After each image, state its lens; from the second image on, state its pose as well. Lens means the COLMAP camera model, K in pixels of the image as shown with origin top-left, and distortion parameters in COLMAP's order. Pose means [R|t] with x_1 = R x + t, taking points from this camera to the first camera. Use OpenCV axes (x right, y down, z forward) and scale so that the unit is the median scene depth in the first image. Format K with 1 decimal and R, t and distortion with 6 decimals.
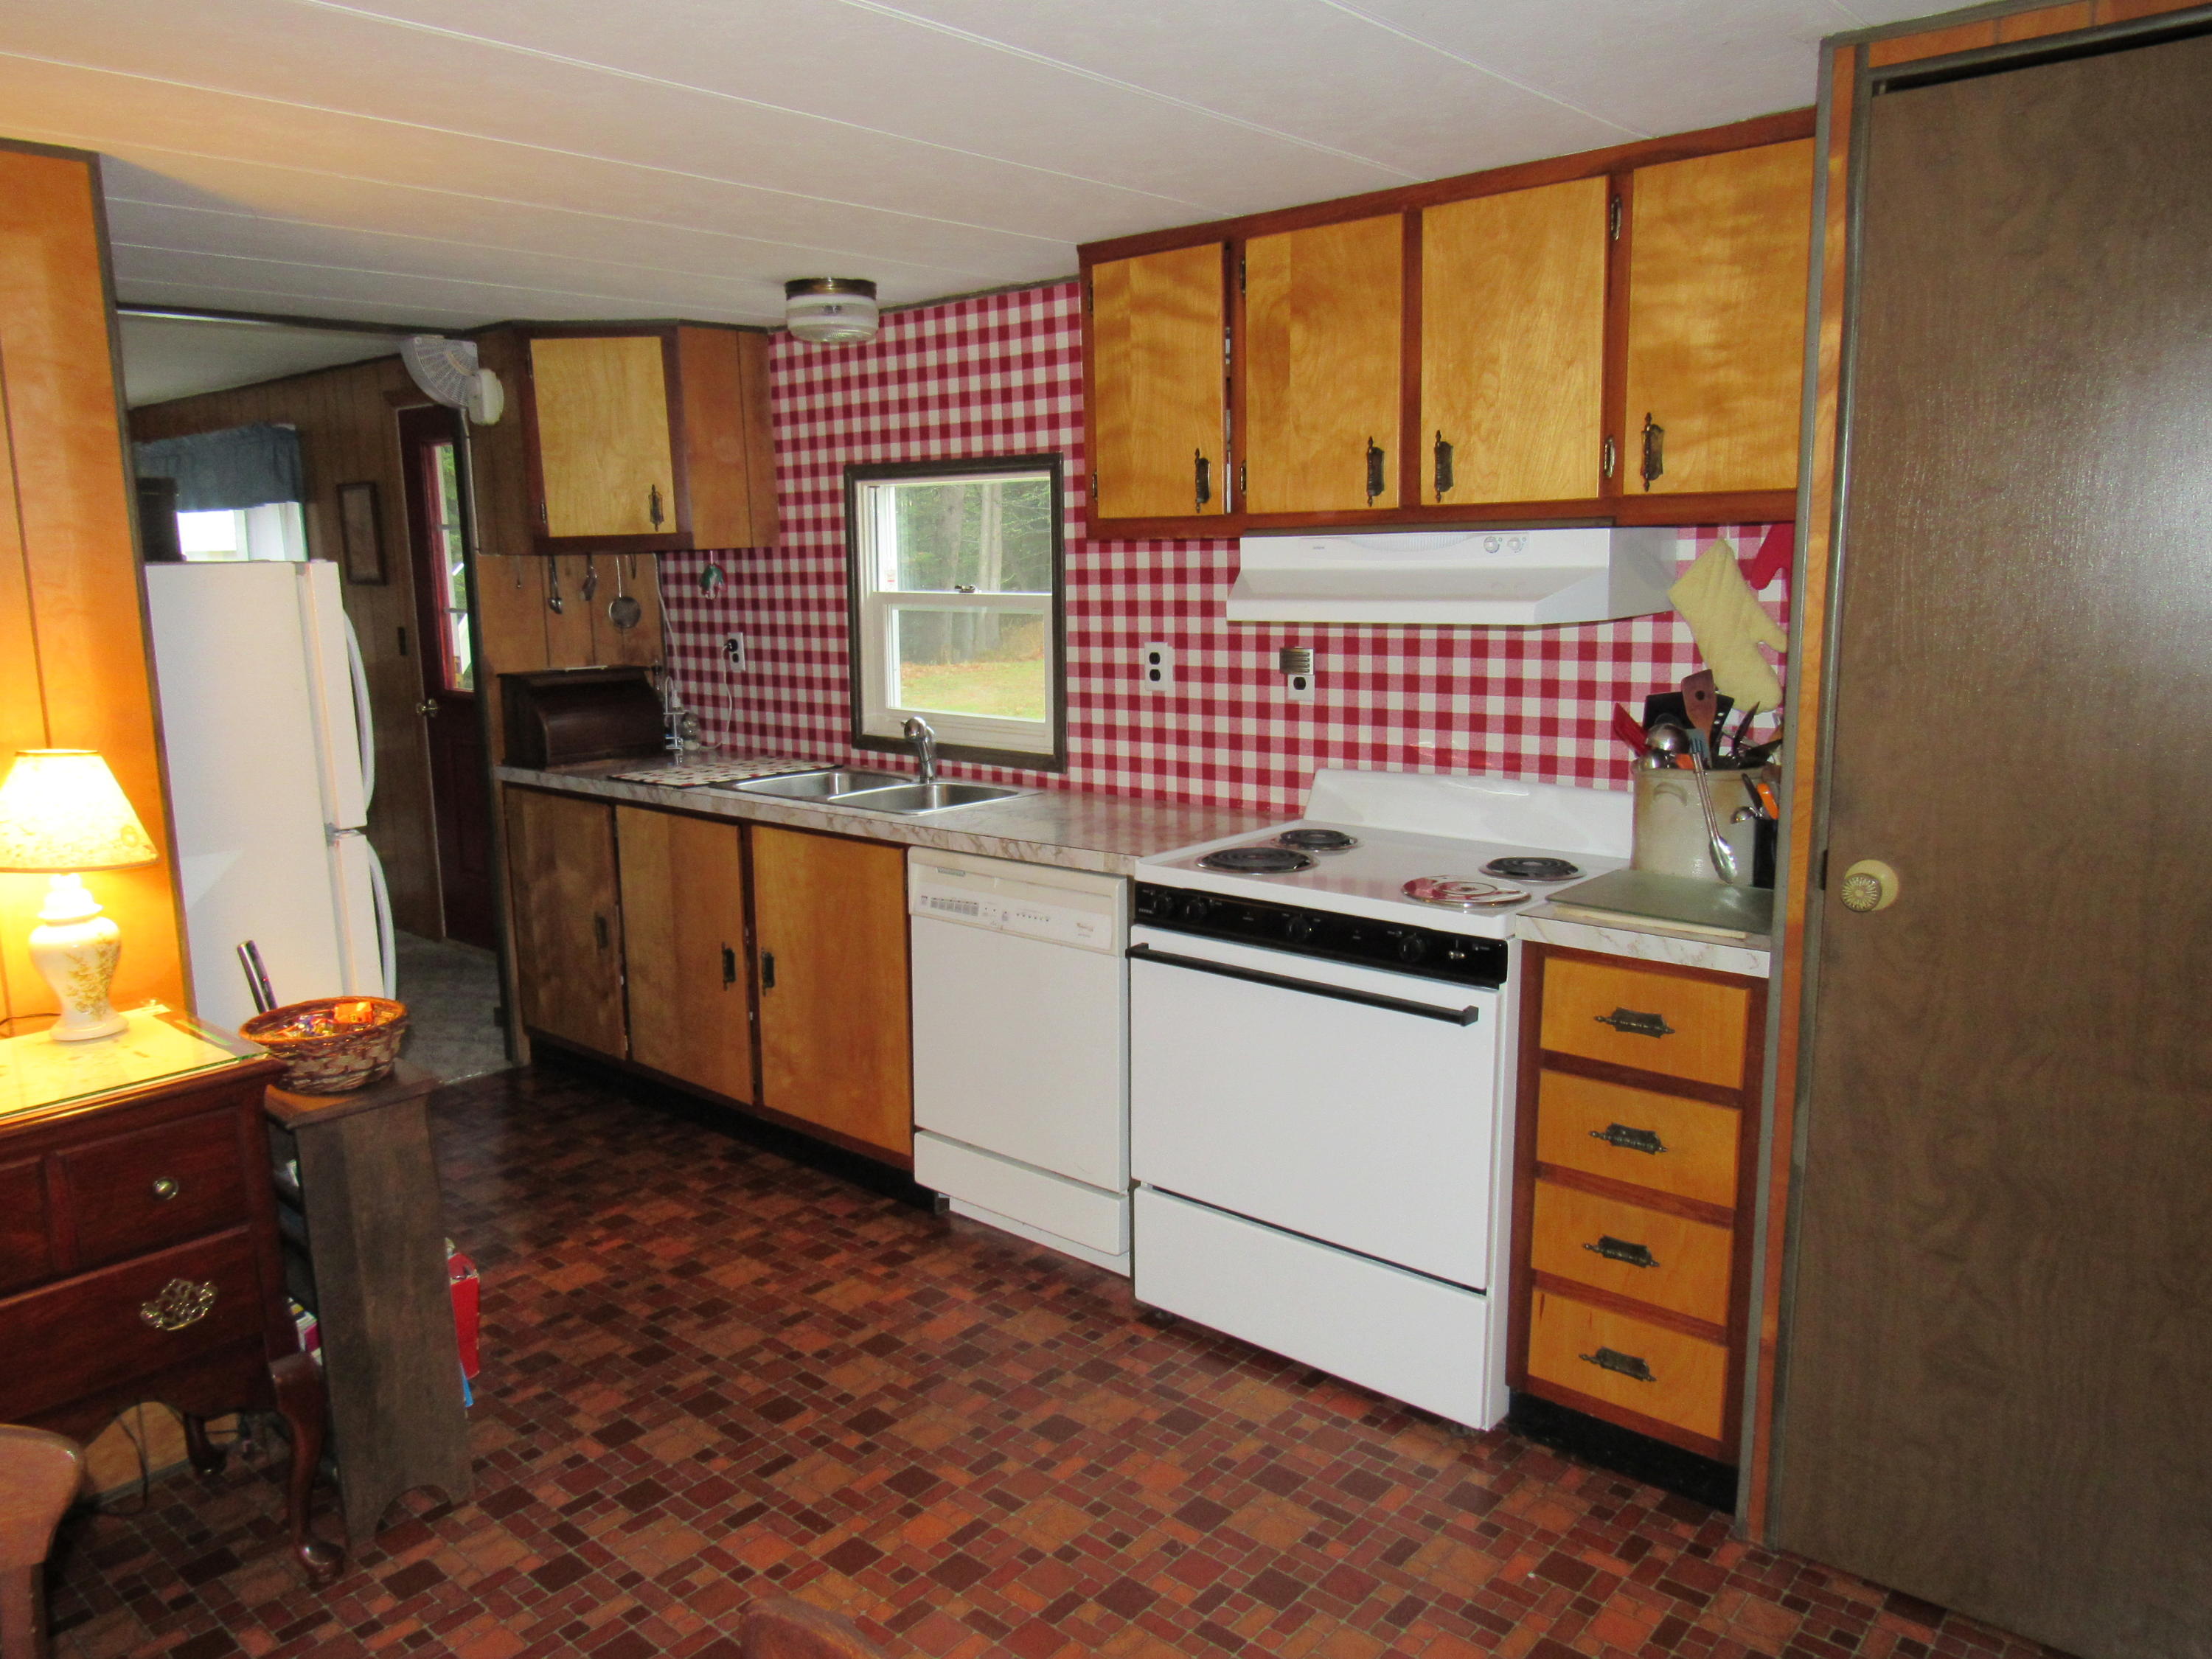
lens RADIAL K [[1585.3, 0, 1104.7], [0, 1585.3, 830.0], [0, 0, 1]] dist [-0.023753, 0.006938]
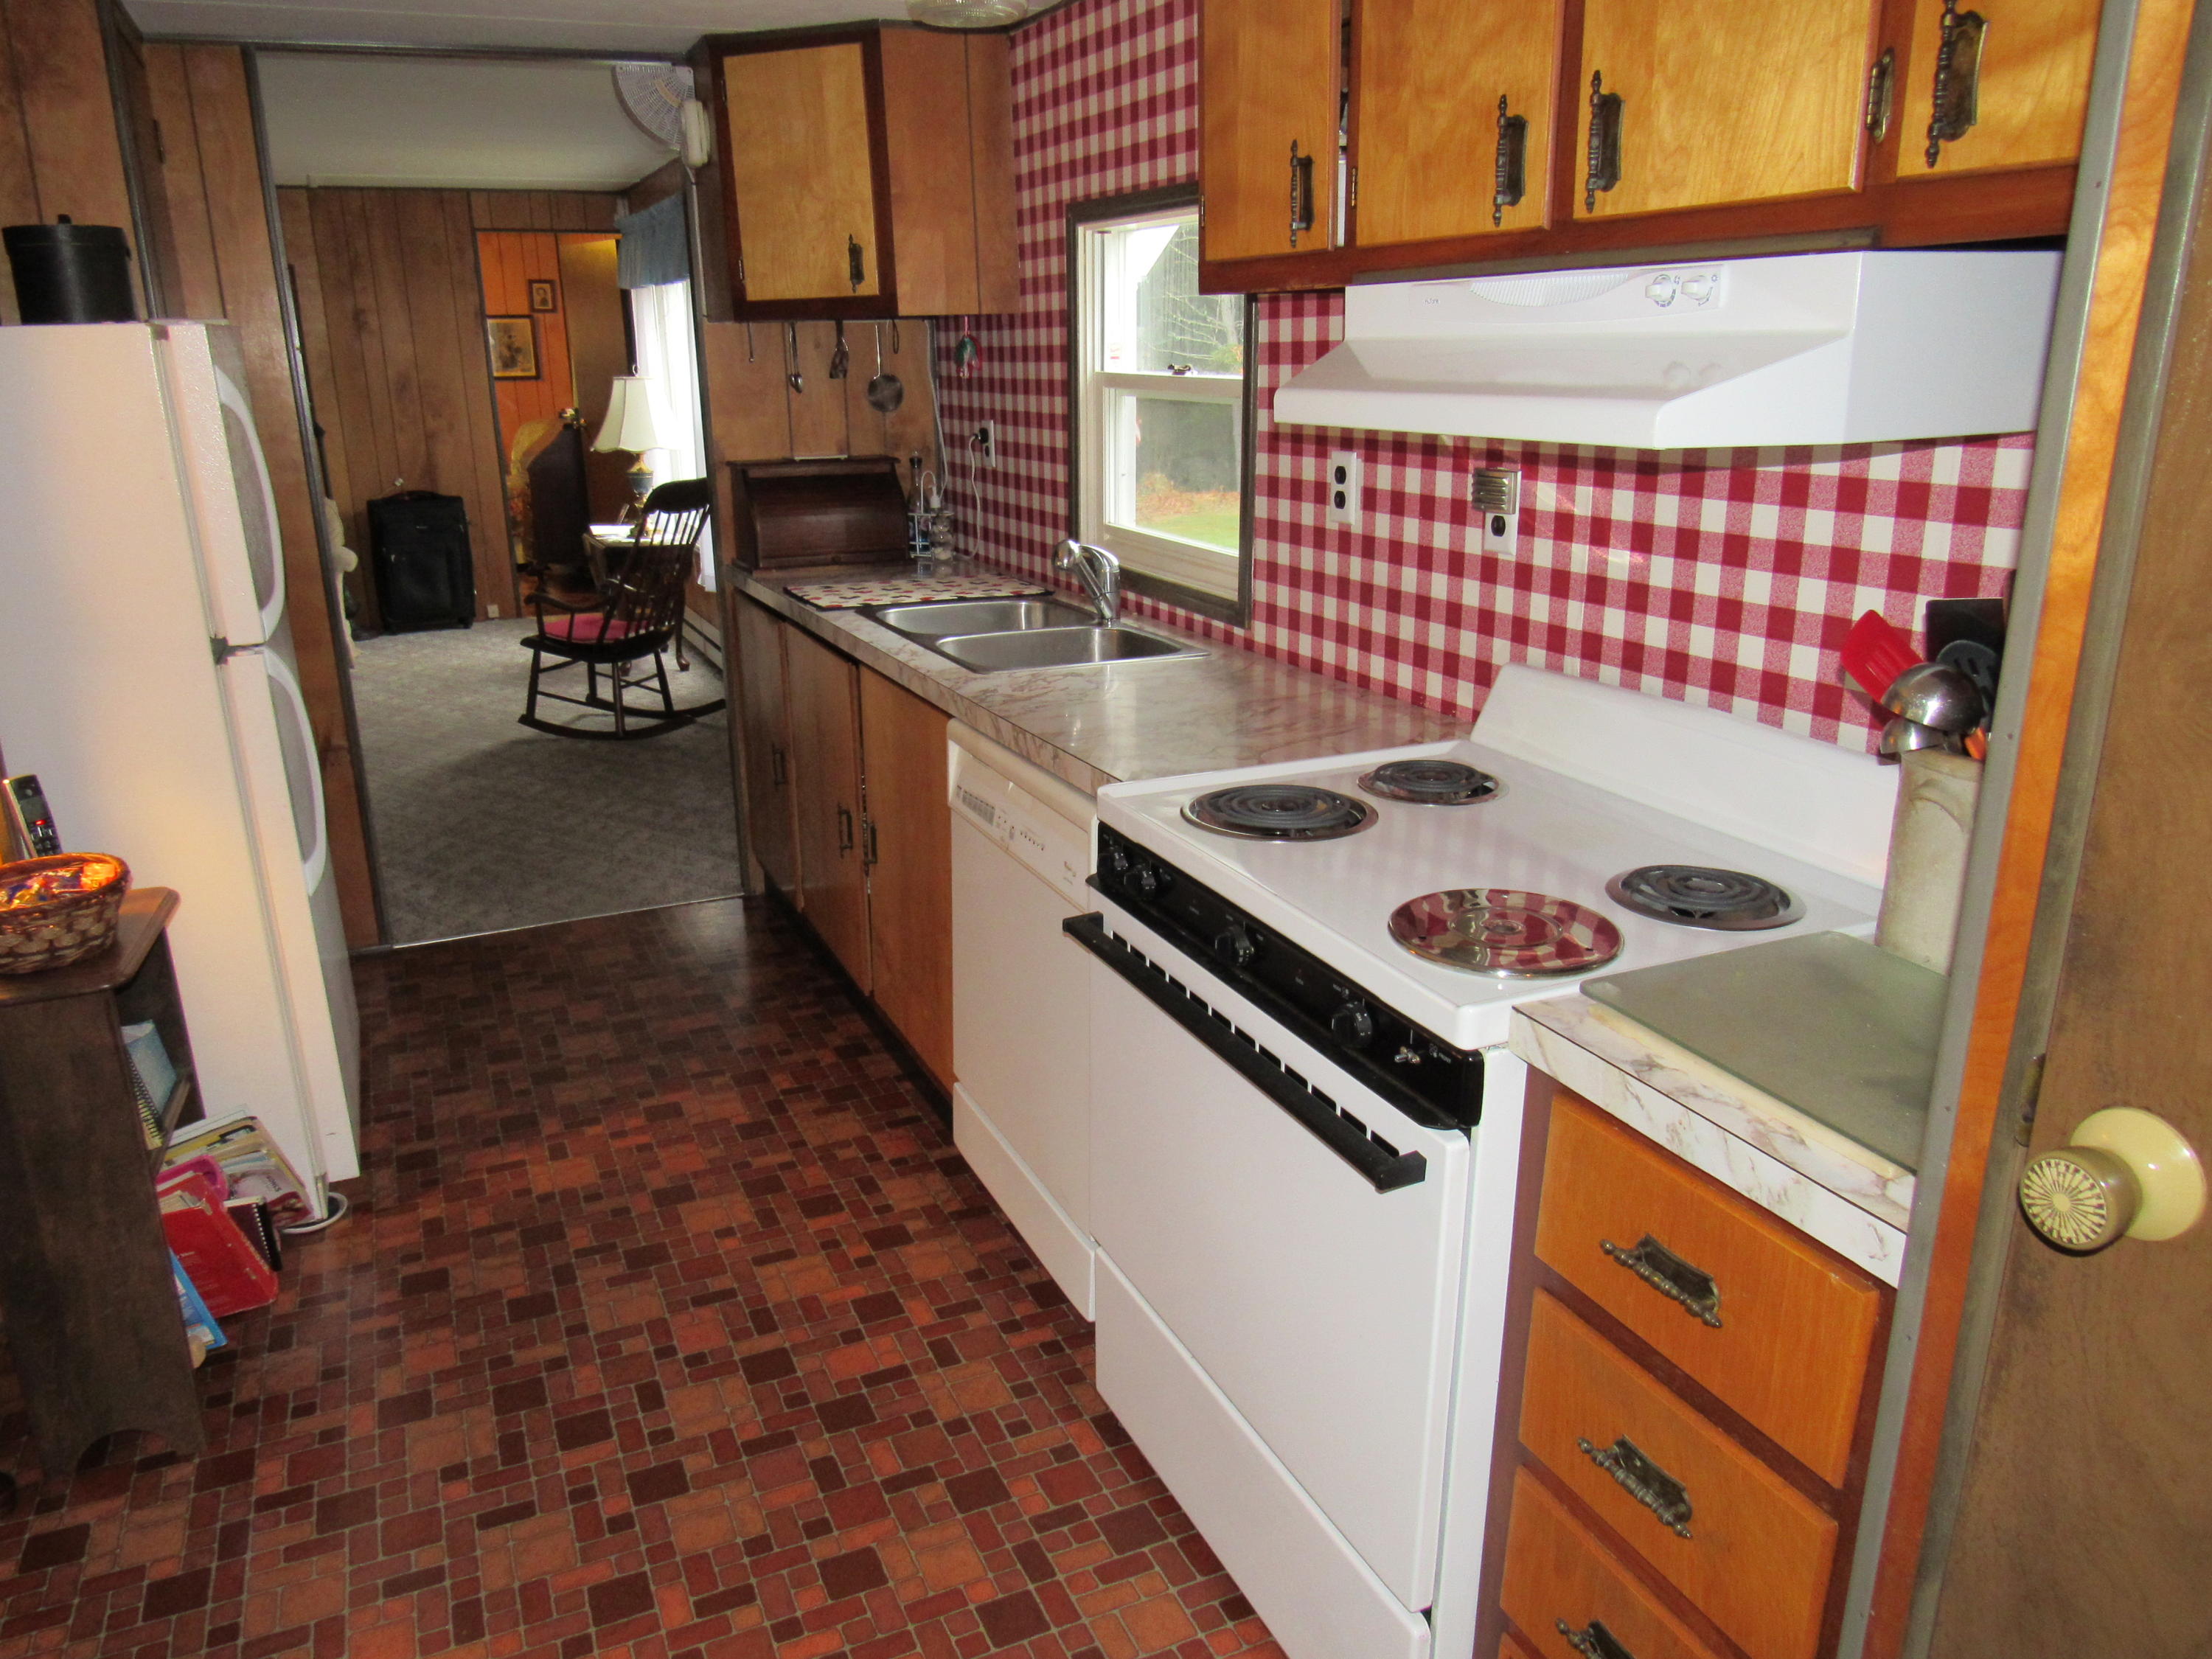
lens RADIAL K [[1585.3, 0, 1102.1], [0, 1585.3, 824.9], [0, 0, 1]] dist [-0.023753, 0.006938]
pose [[0.904620, 0.129211, -0.406162, 0.254189], [-0.076435, 0.986673, 0.143648, -0.053273], [0.419310, -0.098902, 0.902440, 0.348281]]
